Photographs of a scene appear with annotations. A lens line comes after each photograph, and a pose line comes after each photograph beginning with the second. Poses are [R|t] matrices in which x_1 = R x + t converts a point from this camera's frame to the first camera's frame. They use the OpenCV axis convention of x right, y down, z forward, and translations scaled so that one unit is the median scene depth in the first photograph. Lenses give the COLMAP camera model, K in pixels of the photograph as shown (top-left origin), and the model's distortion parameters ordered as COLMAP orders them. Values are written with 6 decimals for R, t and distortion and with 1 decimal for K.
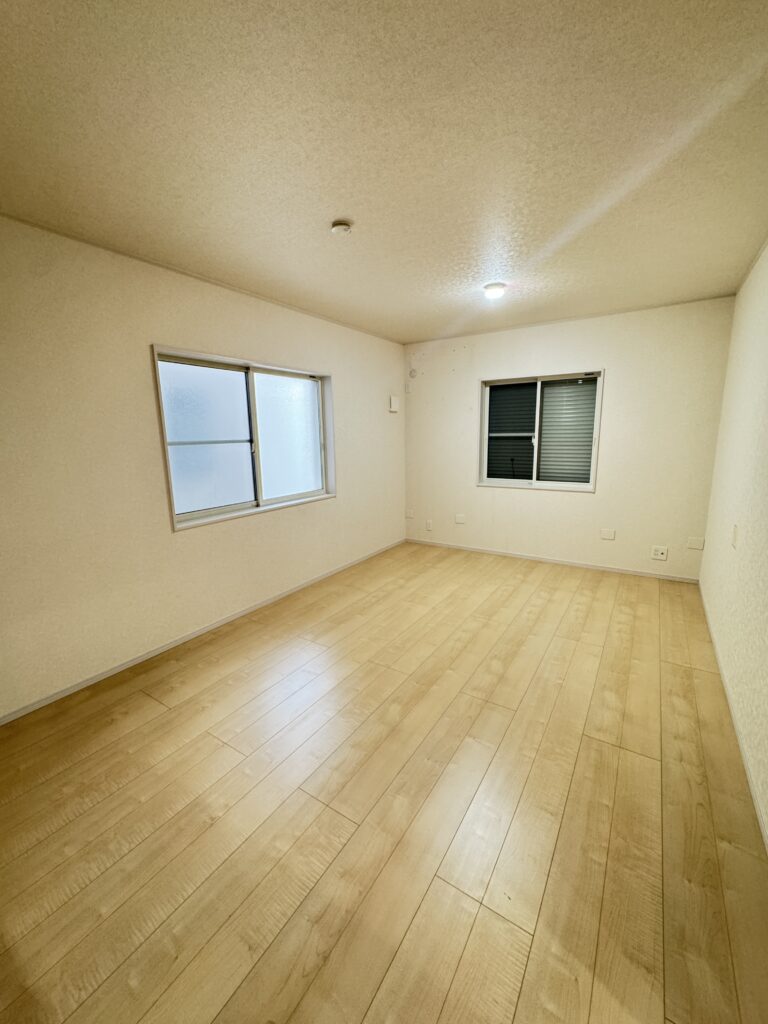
lens RADIAL K [[410.4, 0, 384.8], [0, 410.4, 511.6], [0, 0, 1]] dist [0.000649, -0.001158]
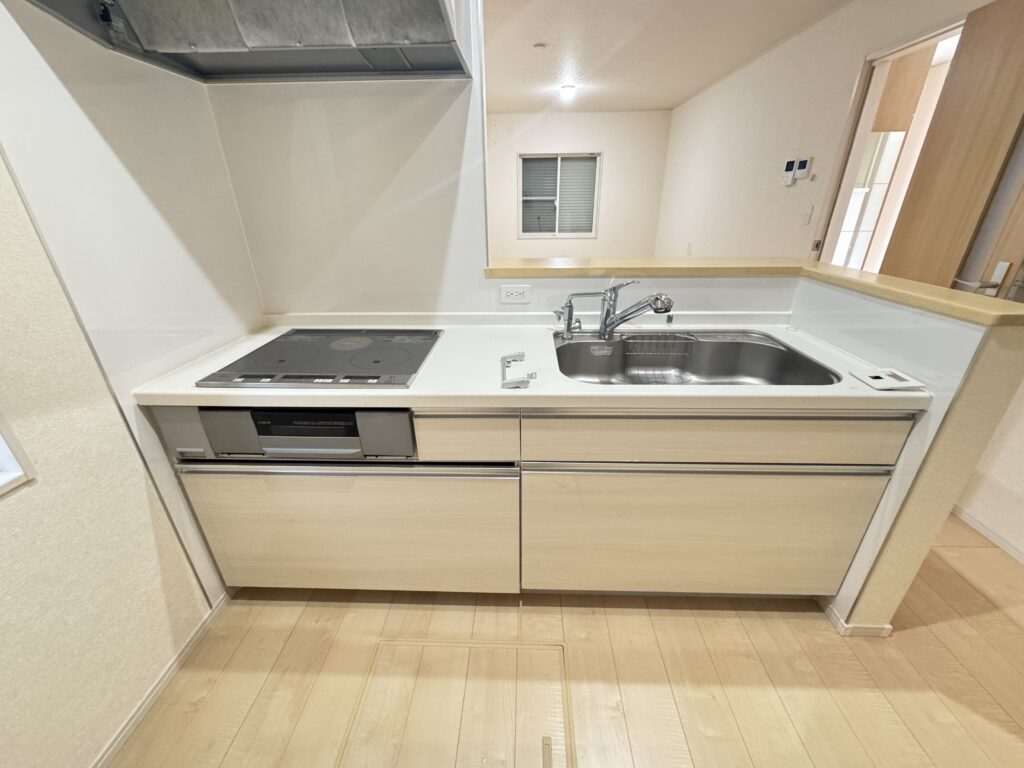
lens RADIAL K [[410.4, 0, 514.7], [0, 410.4, 385.9], [0, 0, 1]] dist [0.000649, -0.001158]
pose [[0.855686, -0.205106, 0.475114, -0.574331], [0.093717, 0.964340, 0.247519, 0.073491], [-0.508939, -0.167272, 0.844394, -0.230680]]
